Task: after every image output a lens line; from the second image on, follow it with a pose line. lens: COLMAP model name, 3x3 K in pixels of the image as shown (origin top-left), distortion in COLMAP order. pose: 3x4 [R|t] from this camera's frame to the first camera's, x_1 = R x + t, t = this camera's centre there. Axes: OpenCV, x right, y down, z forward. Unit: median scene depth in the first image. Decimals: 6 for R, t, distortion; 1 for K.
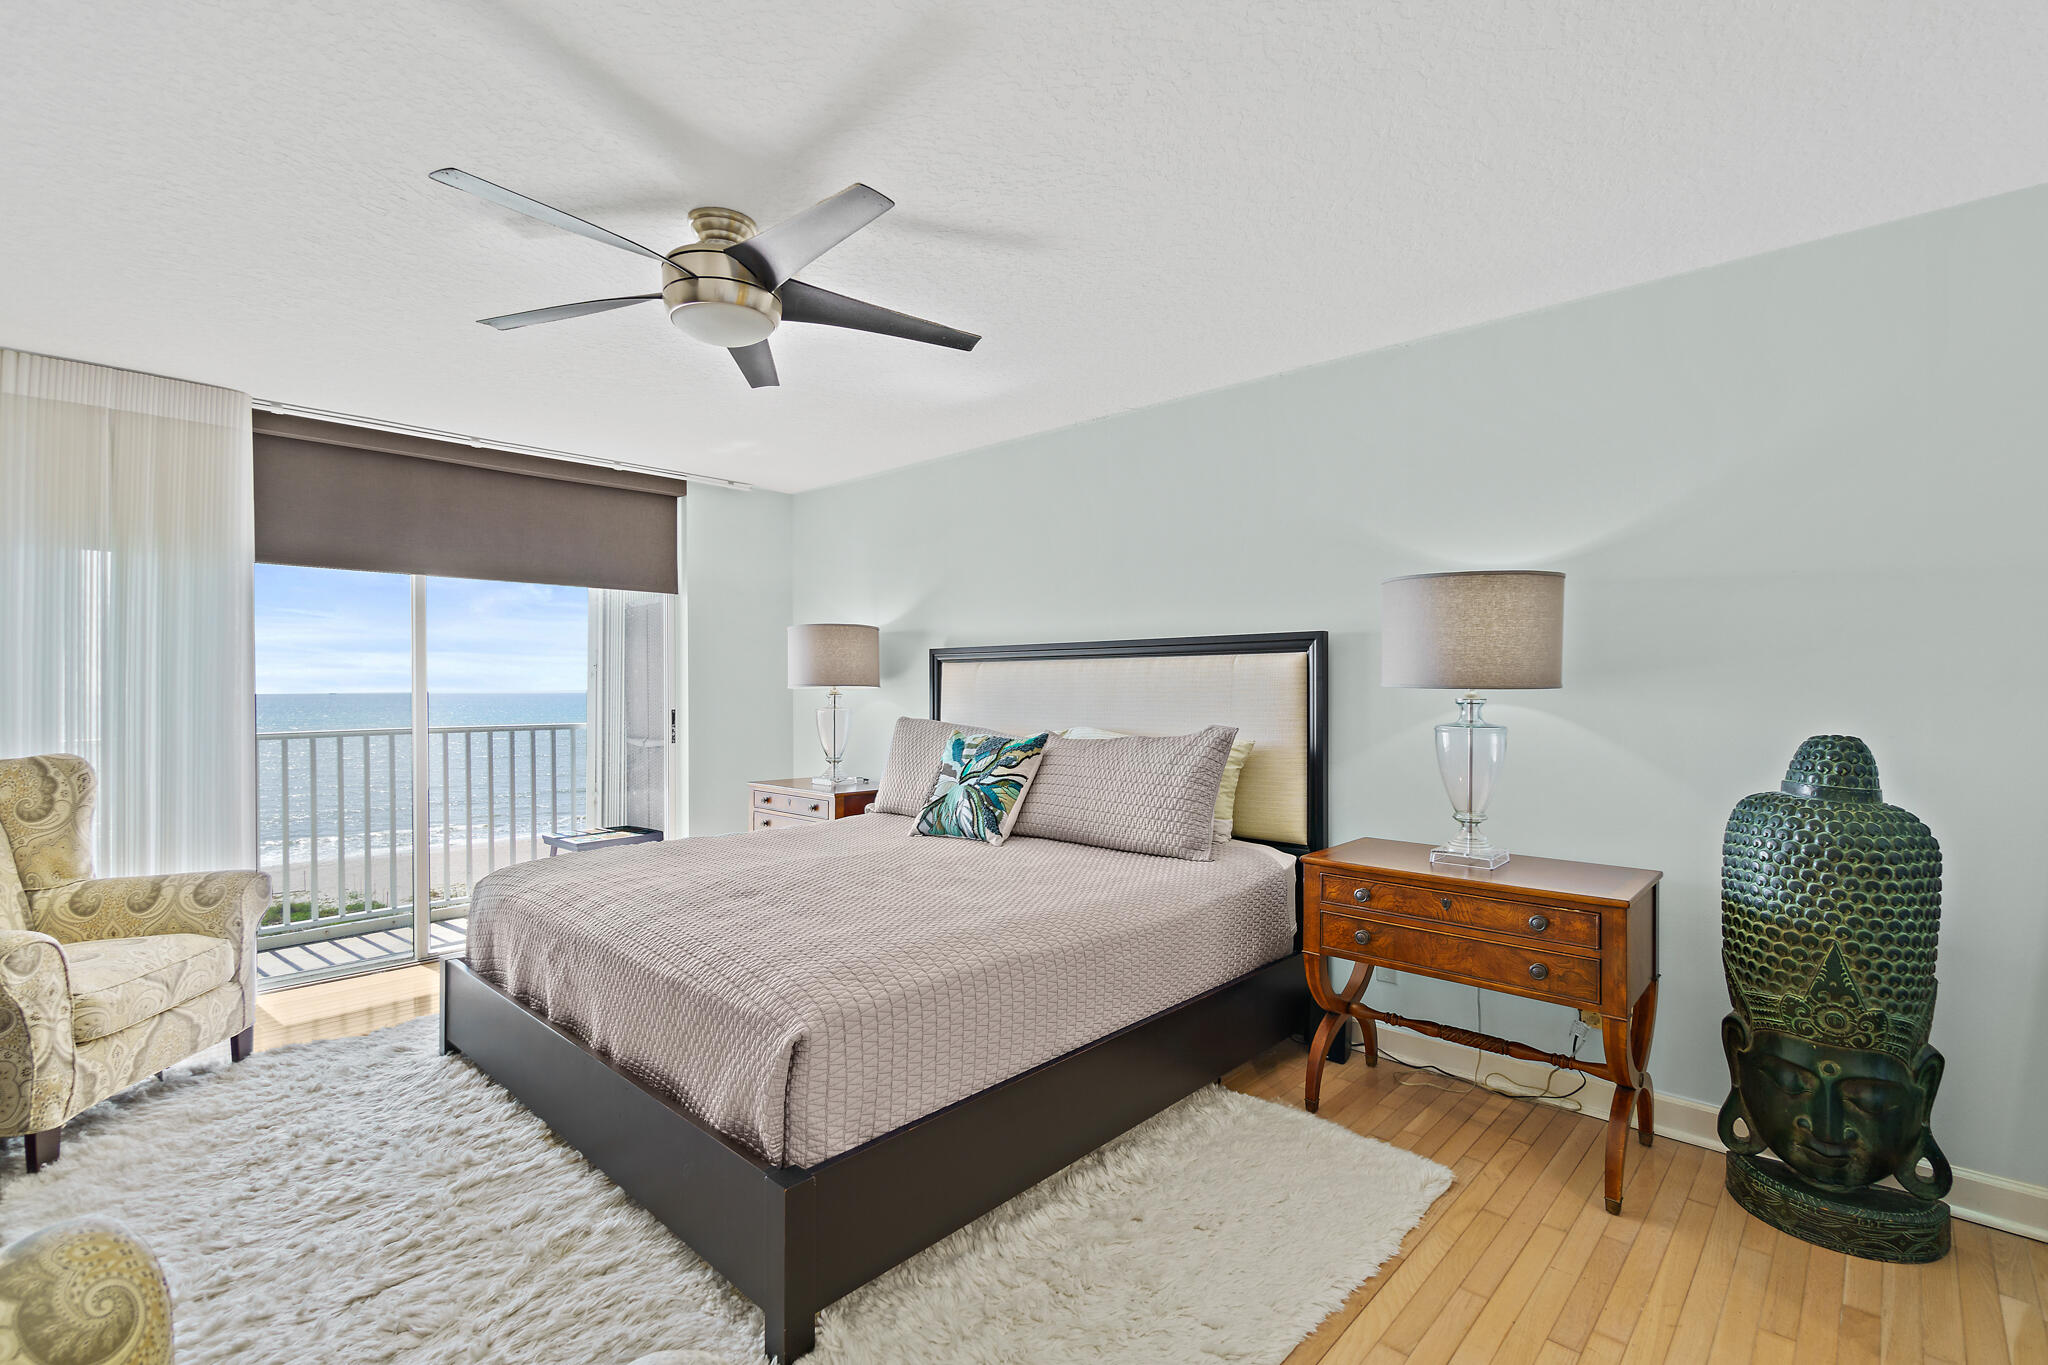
lens RADIAL K [[889.8, 0, 1023.5], [0, 889.8, 686.3], [0, 0, 1]] dist [-0.001463, 0.000529]
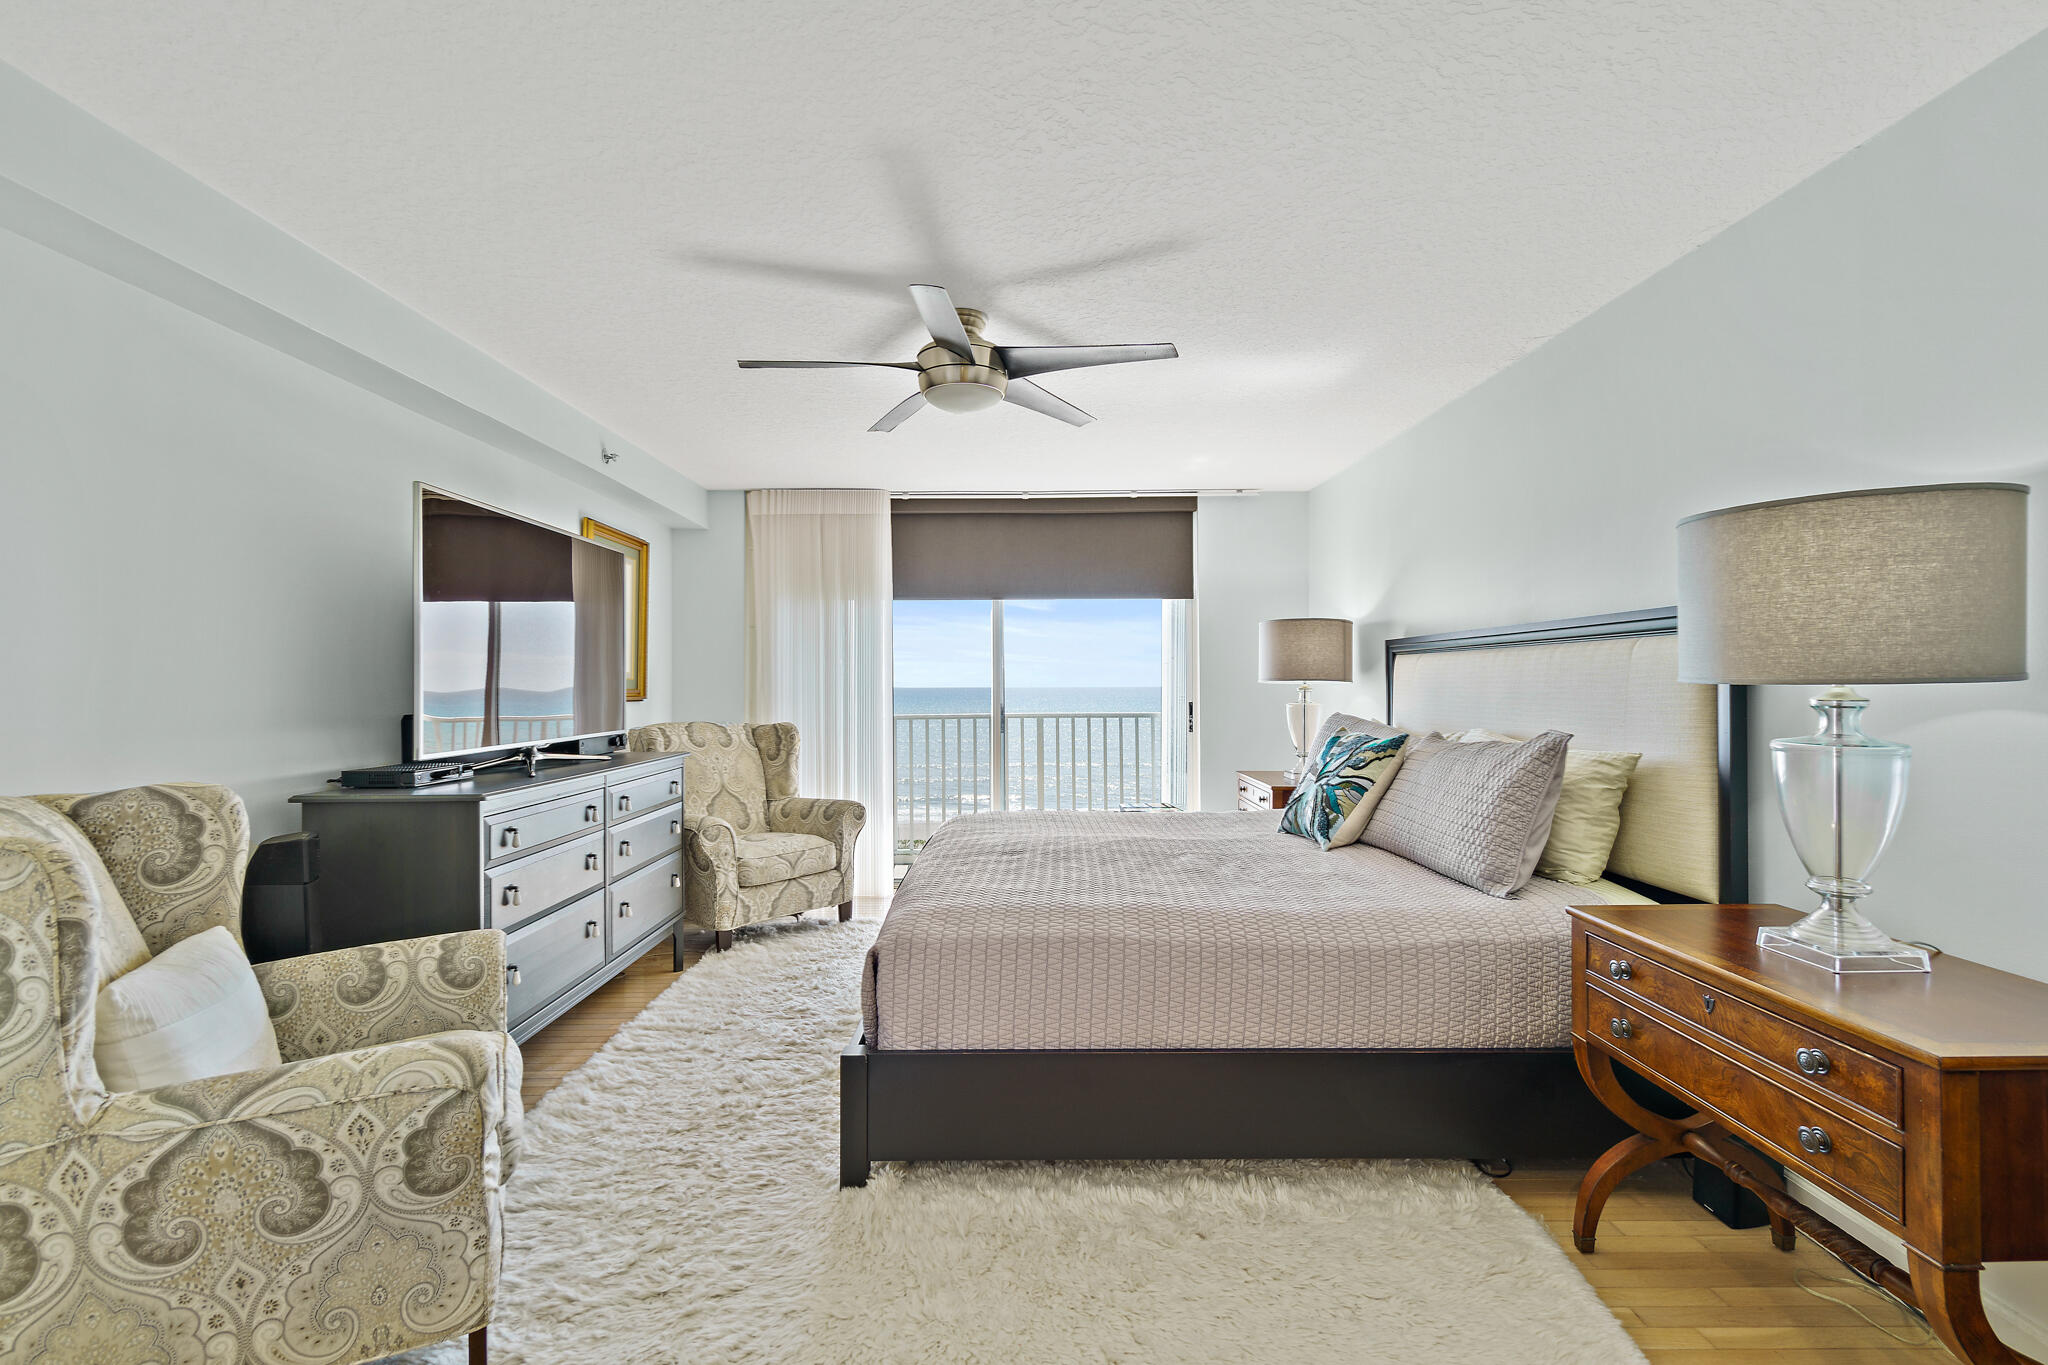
lens RADIAL K [[889.8, 0, 1014.1], [0, 889.8, 669.6], [0, 0, 1]] dist [-0.001463, 0.000529]
pose [[0.701109, -0.011915, -0.712955, 0.435081], [0.003264, 0.999904, -0.013501, -0.000170], [0.713047, 0.007139, 0.701080, 0.114523]]
